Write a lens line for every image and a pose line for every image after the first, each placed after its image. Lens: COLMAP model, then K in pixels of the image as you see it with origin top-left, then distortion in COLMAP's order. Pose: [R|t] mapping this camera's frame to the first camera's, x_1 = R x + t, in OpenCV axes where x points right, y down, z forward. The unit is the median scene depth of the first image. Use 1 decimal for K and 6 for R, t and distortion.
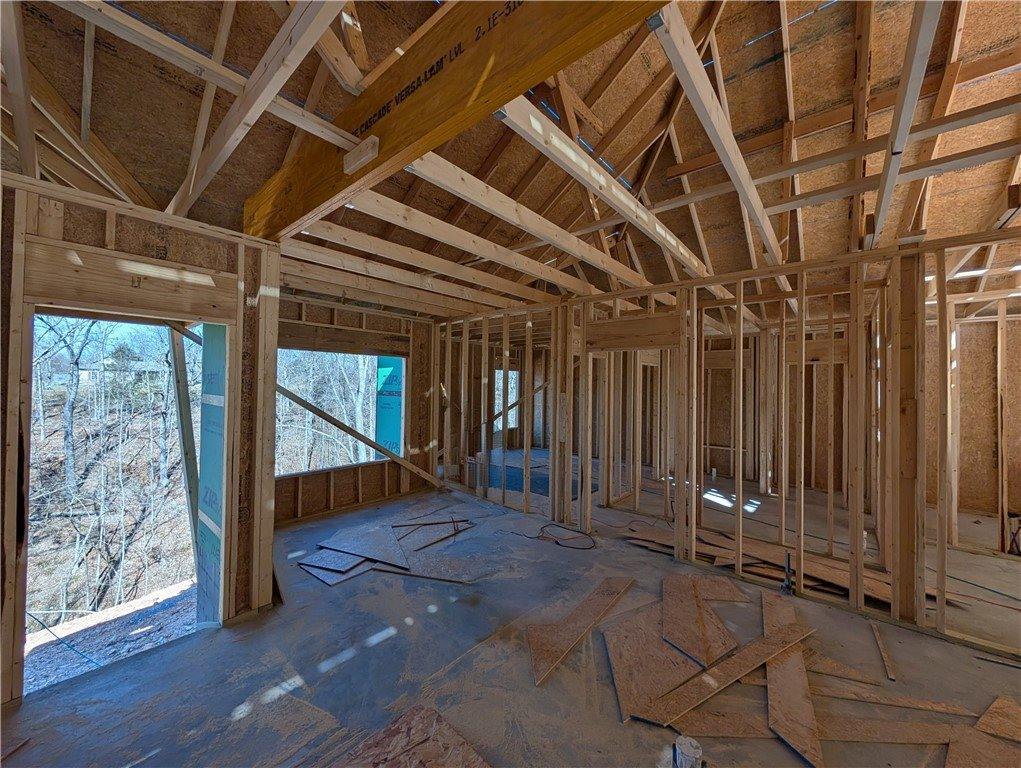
lens RADIAL K [[385.7, 0, 509.5], [0, 385.7, 381.4], [0, 0, 1]] dist [0.001278, 0.000219]
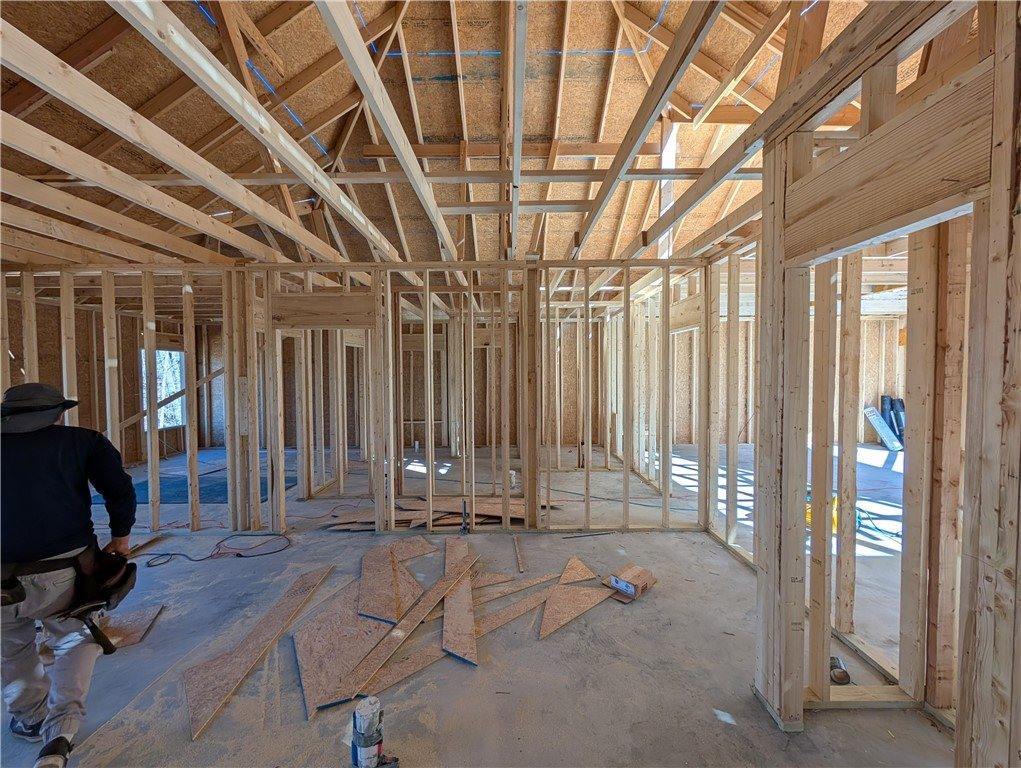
lens RADIAL K [[385.7, 0, 509.5], [0, 385.7, 381.4], [0, 0, 1]] dist [0.001278, 0.000219]
pose [[0.760092, -0.040739, 0.648537, 0.039541], [0.011713, 0.998730, 0.049009, 0.006237], [-0.649710, -0.029655, 0.759603, -0.007069]]
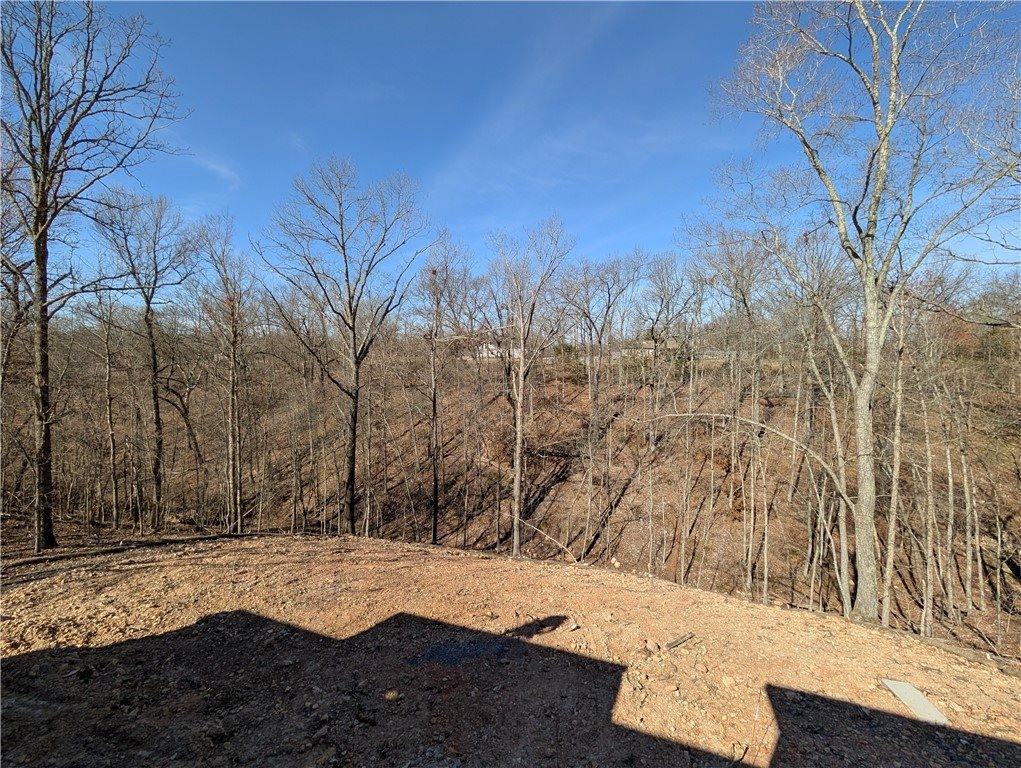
lens RADIAL K [[385.7, 0, 509.5], [0, 385.7, 381.4], [0, 0, 1]] dist [0.001278, 0.000219]
pose [[0.390055, 0.057082, -0.919021, -0.278101], [-0.003779, 0.998167, 0.060394, 0.030415], [0.920784, -0.020084, 0.389556, 1.031118]]
